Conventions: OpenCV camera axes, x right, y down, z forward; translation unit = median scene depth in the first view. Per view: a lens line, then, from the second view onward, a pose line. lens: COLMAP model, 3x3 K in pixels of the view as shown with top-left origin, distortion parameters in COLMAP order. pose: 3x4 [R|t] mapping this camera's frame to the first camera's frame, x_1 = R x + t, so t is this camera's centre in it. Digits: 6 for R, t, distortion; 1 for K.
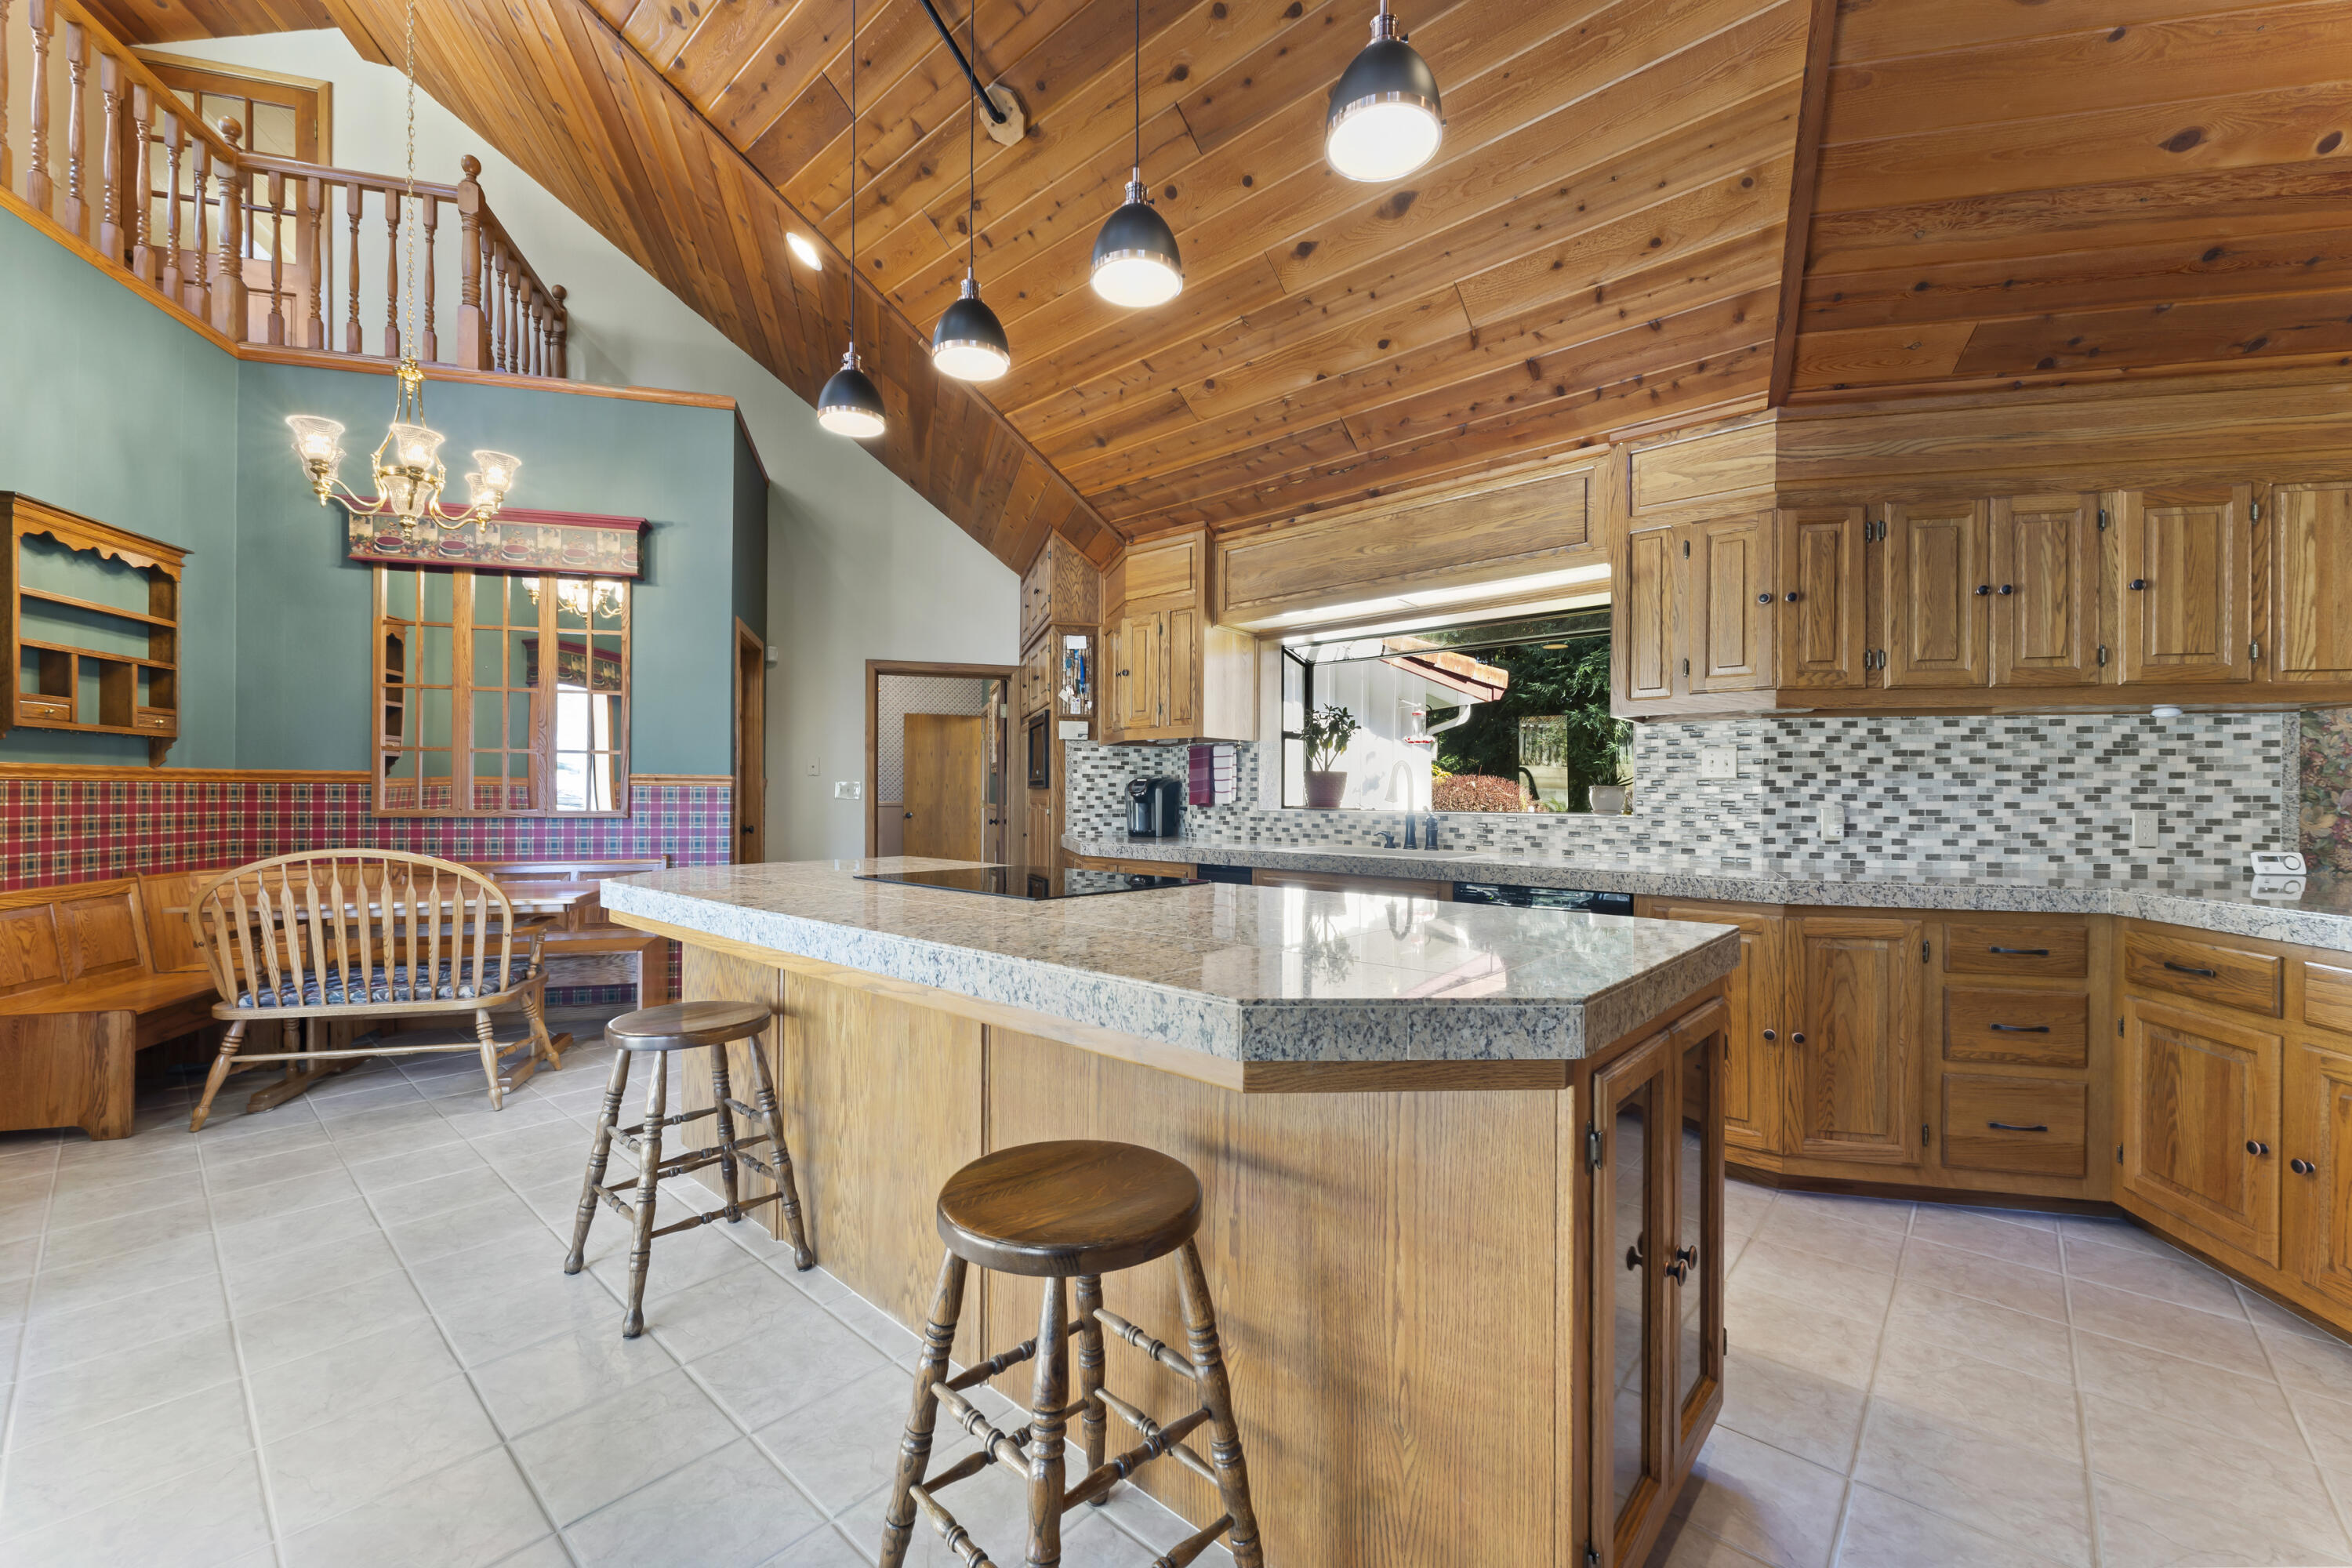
lens RADIAL K [[943.6, 0, 1167.9], [0, 943.6, 793.9], [0, 0, 1]] dist [-0.000697, -0.000124]
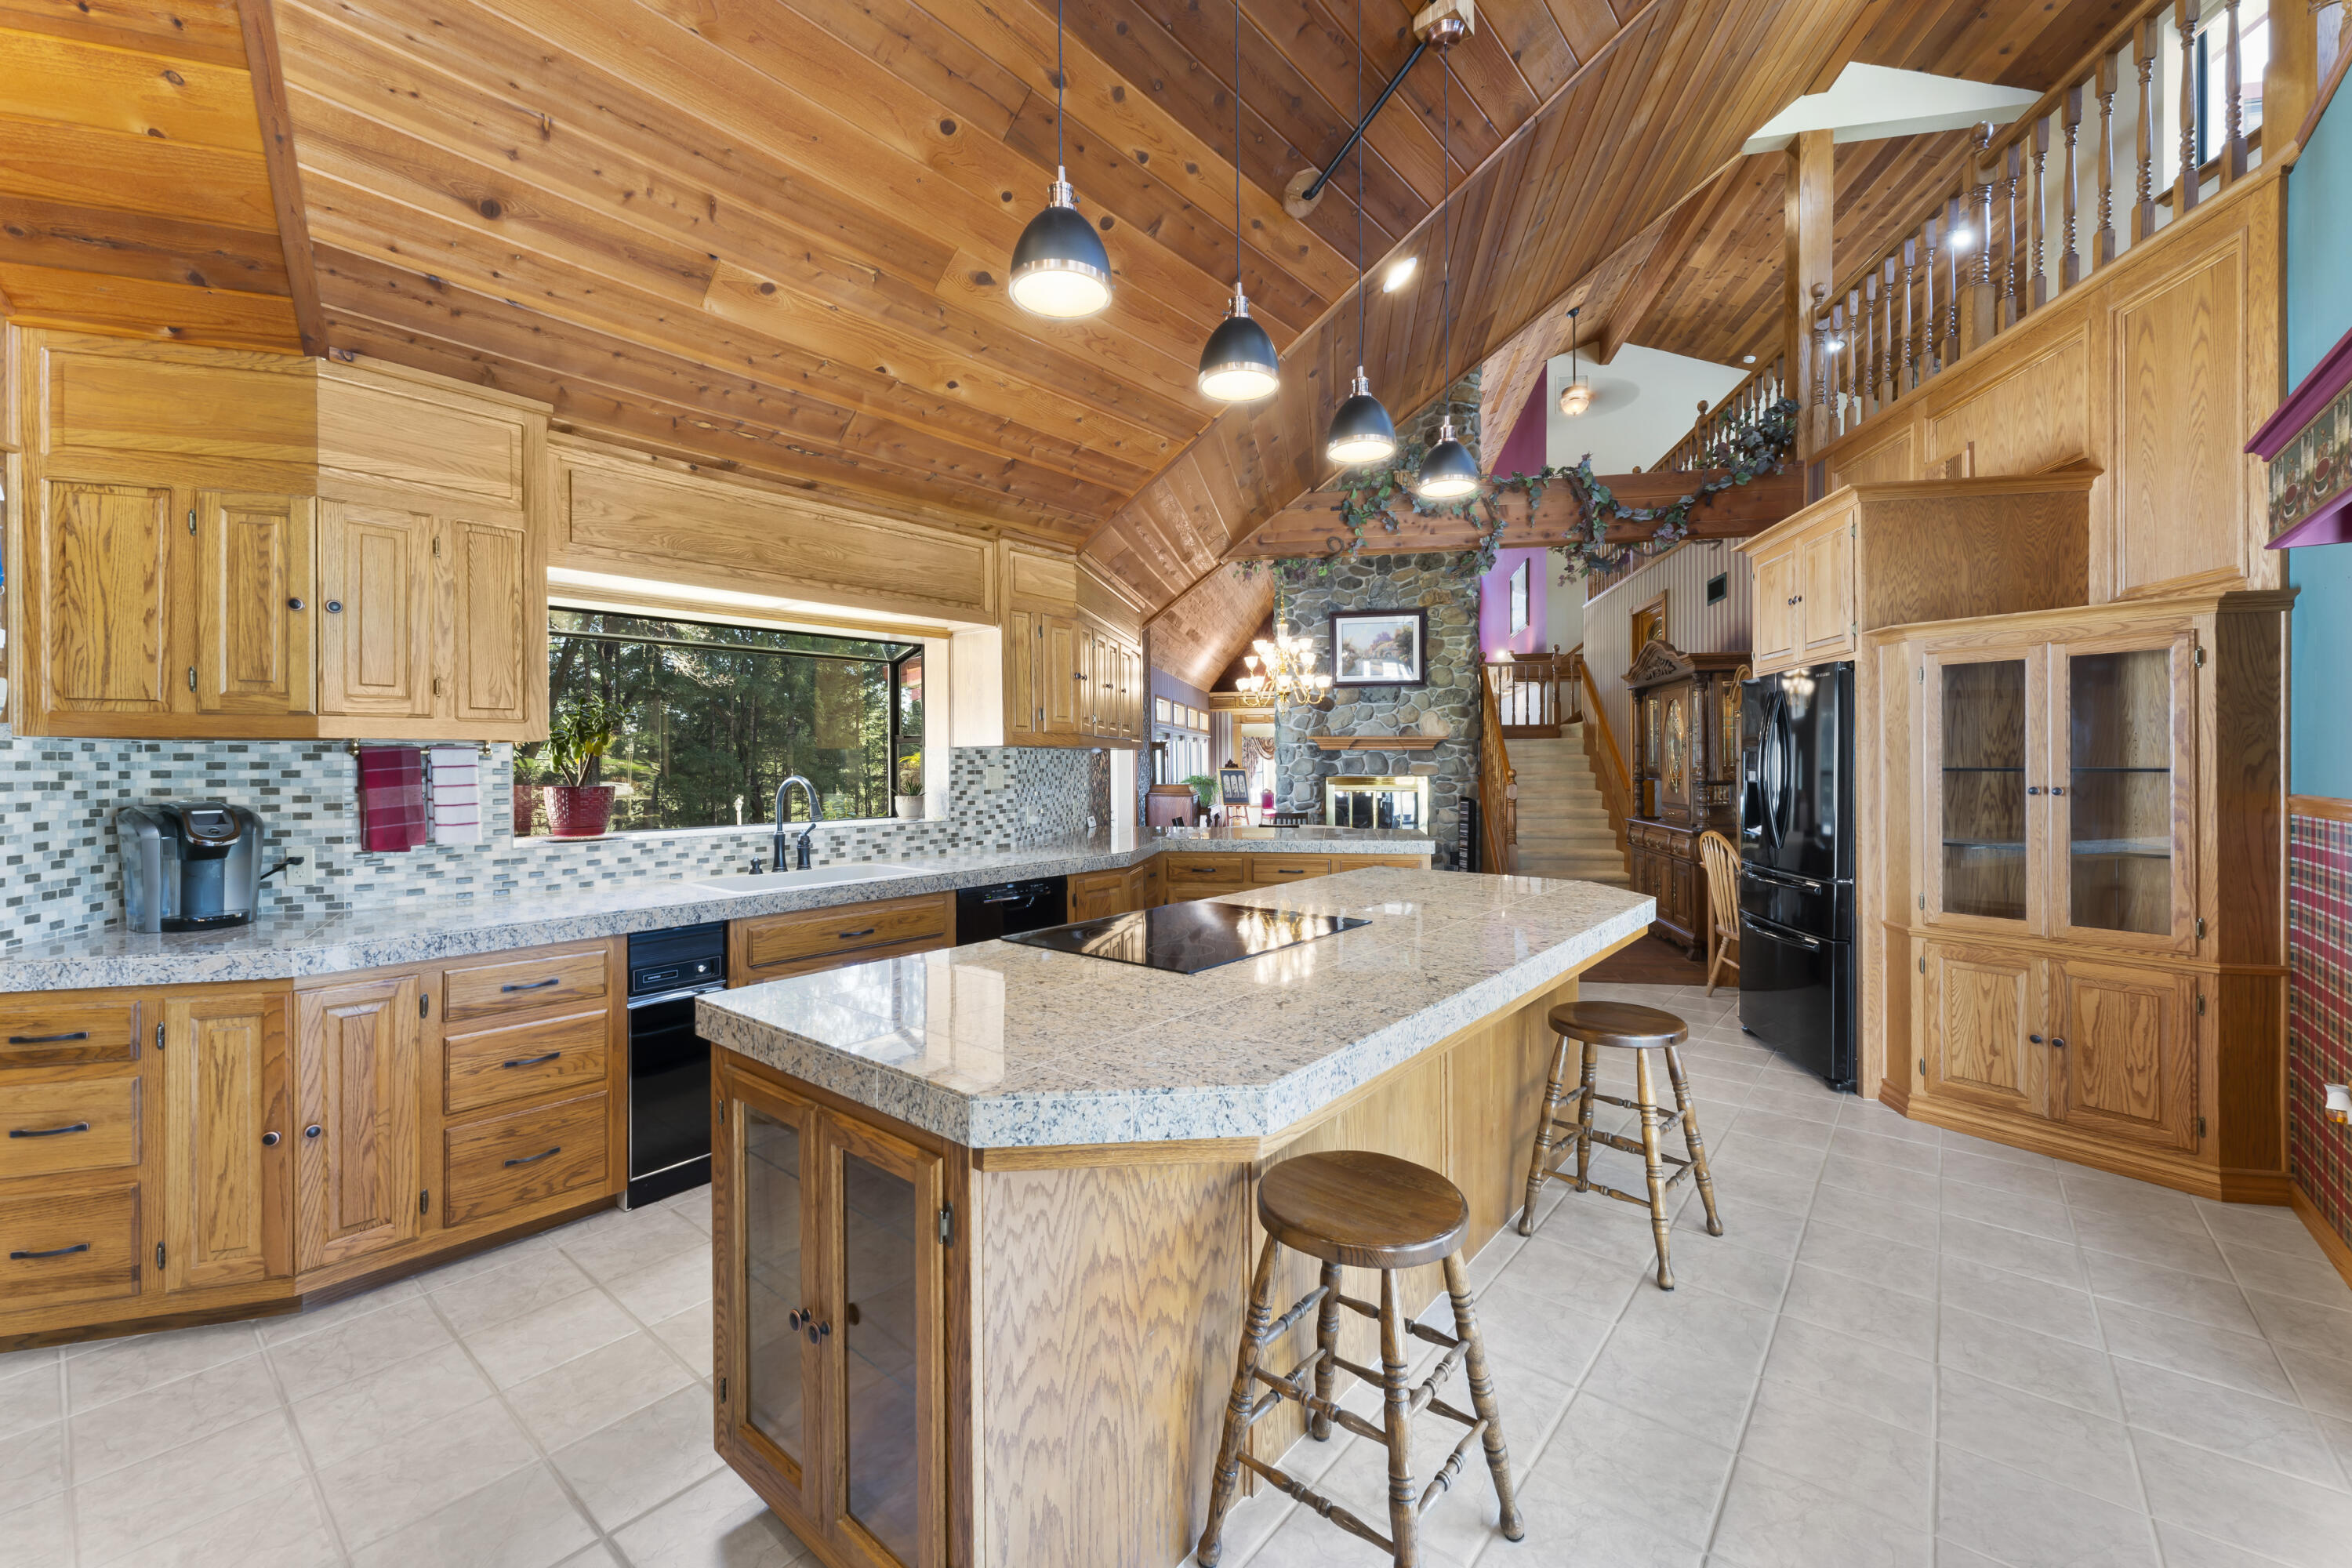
lens RADIAL K [[929.8, 0, 1183.8], [0, 929.8, 762.1], [0, 0, 1]] dist [-0.000410, 0.000060]
pose [[-0.043076, -0.004835, 0.999060, -0.604567], [0.004854, 0.999975, 0.005049, -0.046061], [-0.999060, 0.005067, -0.043052, 0.585340]]
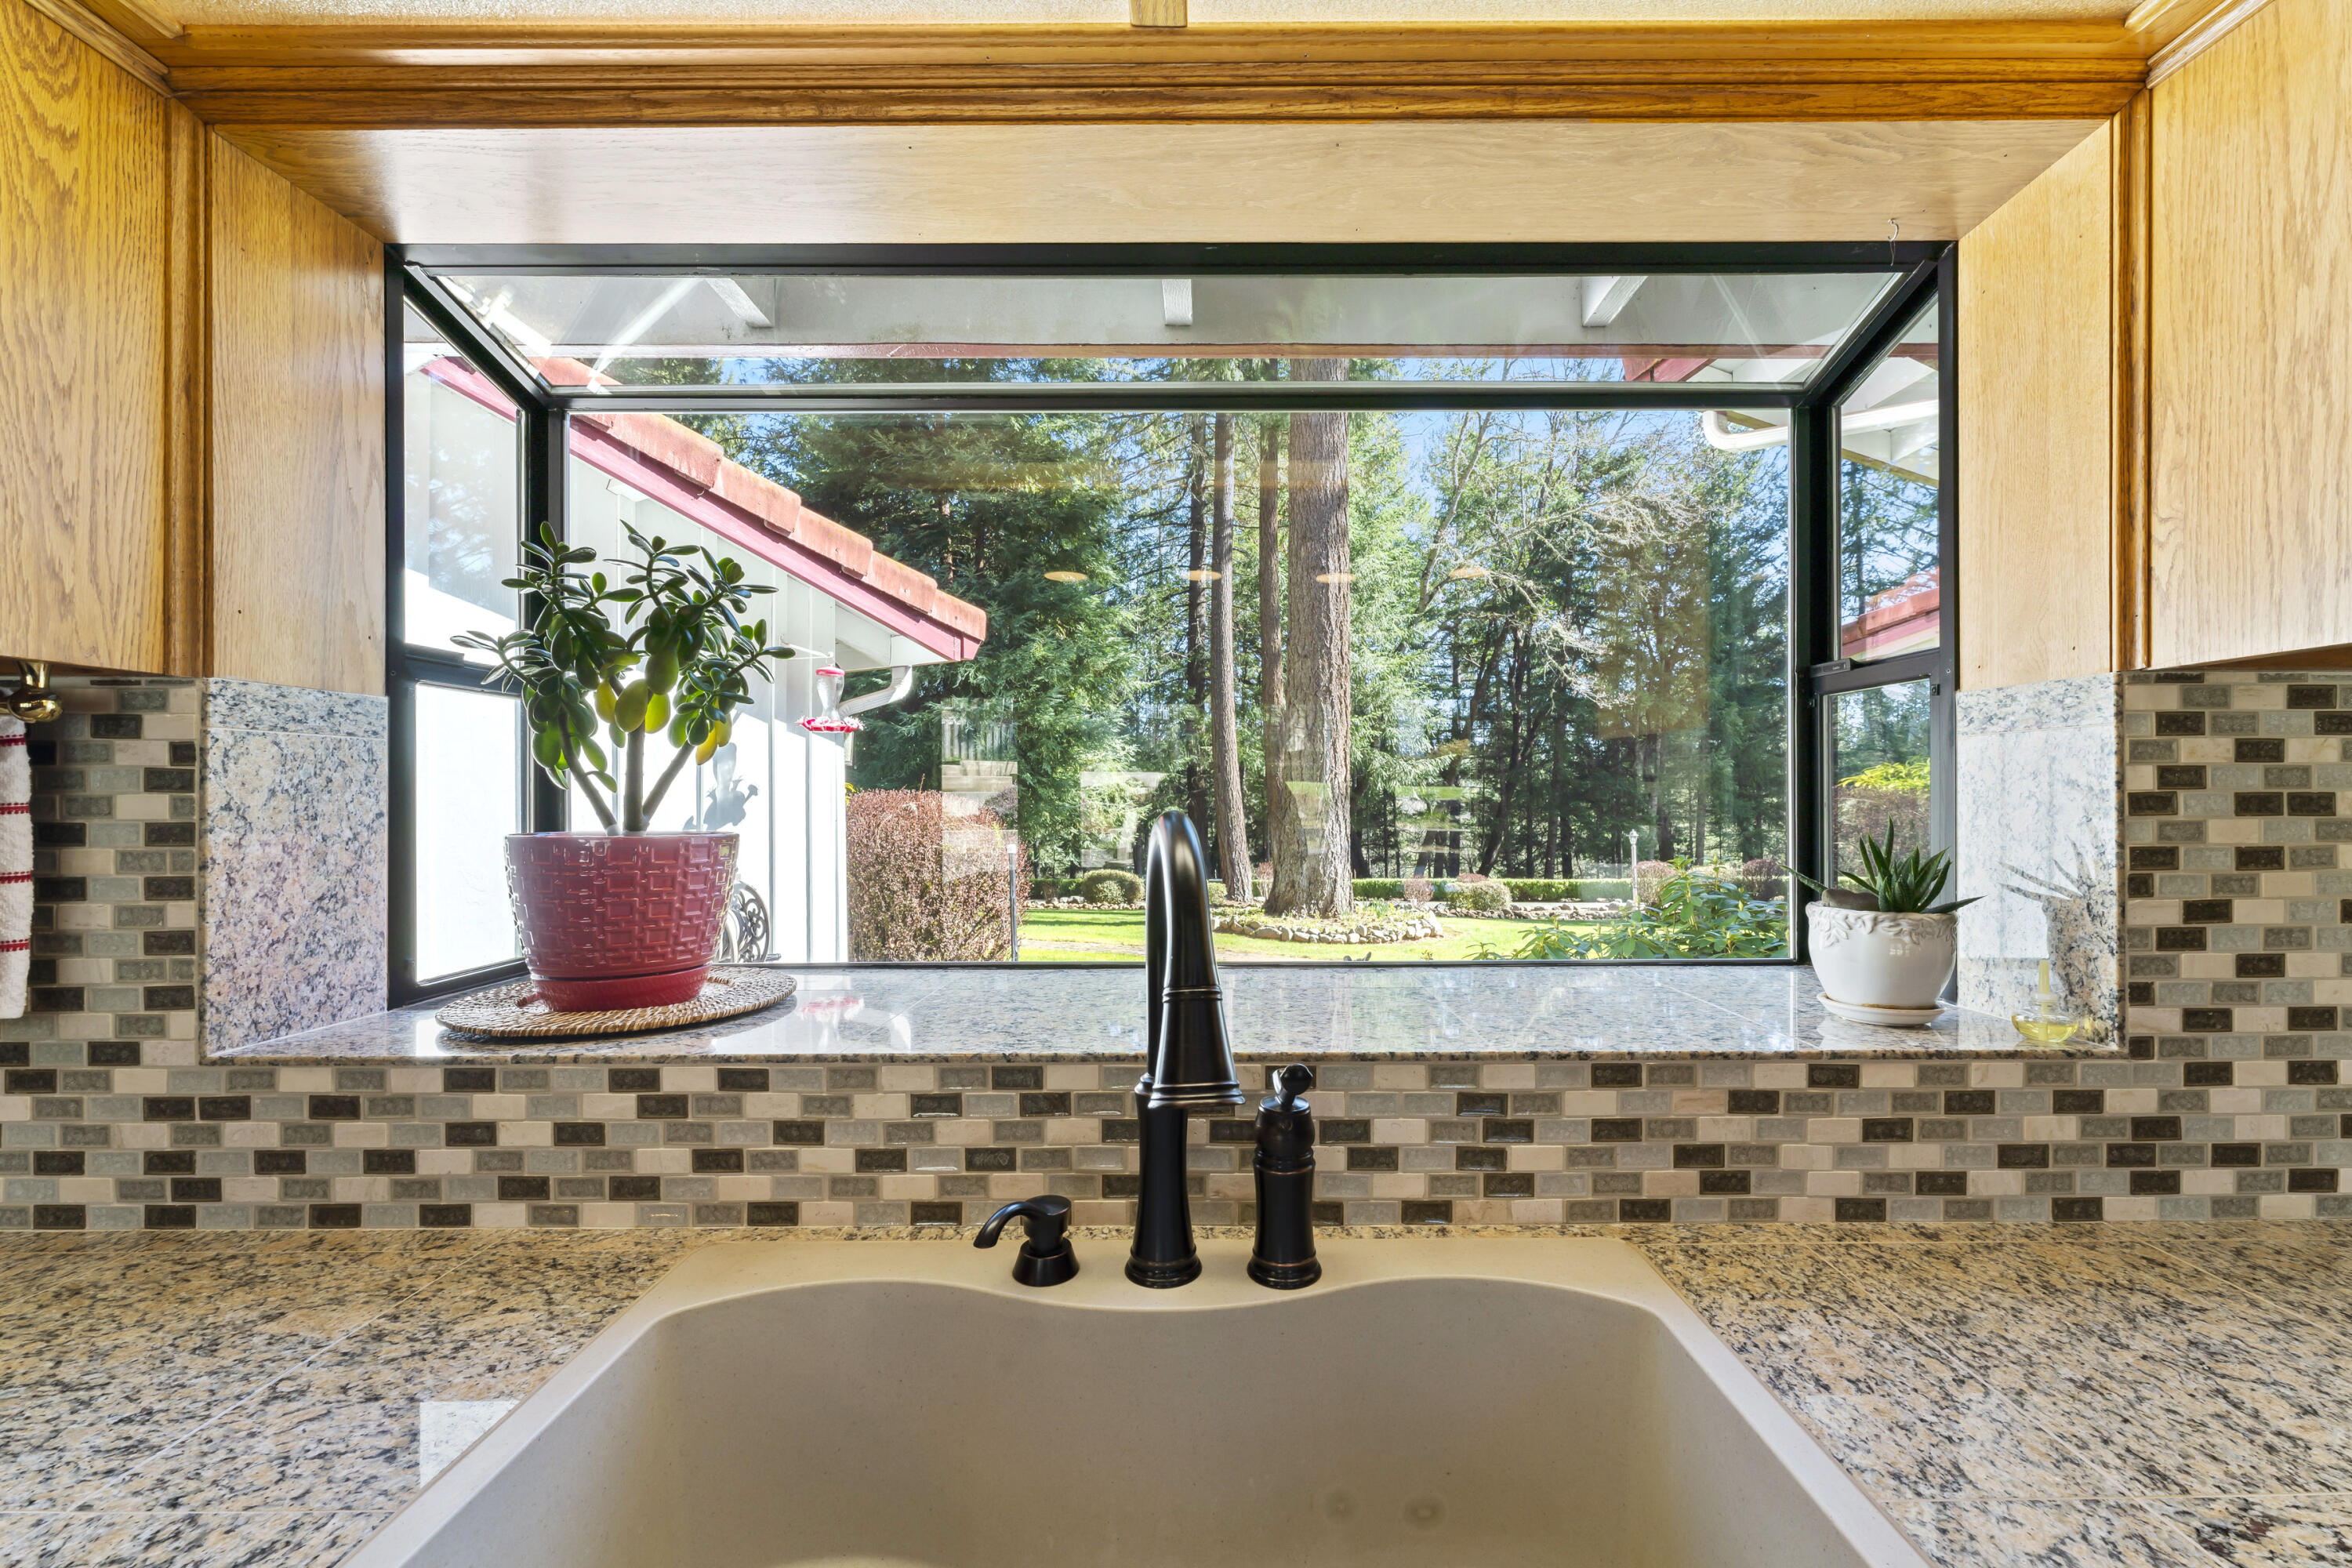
lens RADIAL K [[959.5, 0, 1216.5], [0, 959.5, 792.3], [0, 0, 1]] dist [0.000169, 0.000149]
pose [[0.740743, -0.004791, 0.671771, 0.122176], [0.004852, 0.999987, 0.001782, -0.034800], [-0.671770, 0.001939, 0.740757, 0.770286]]
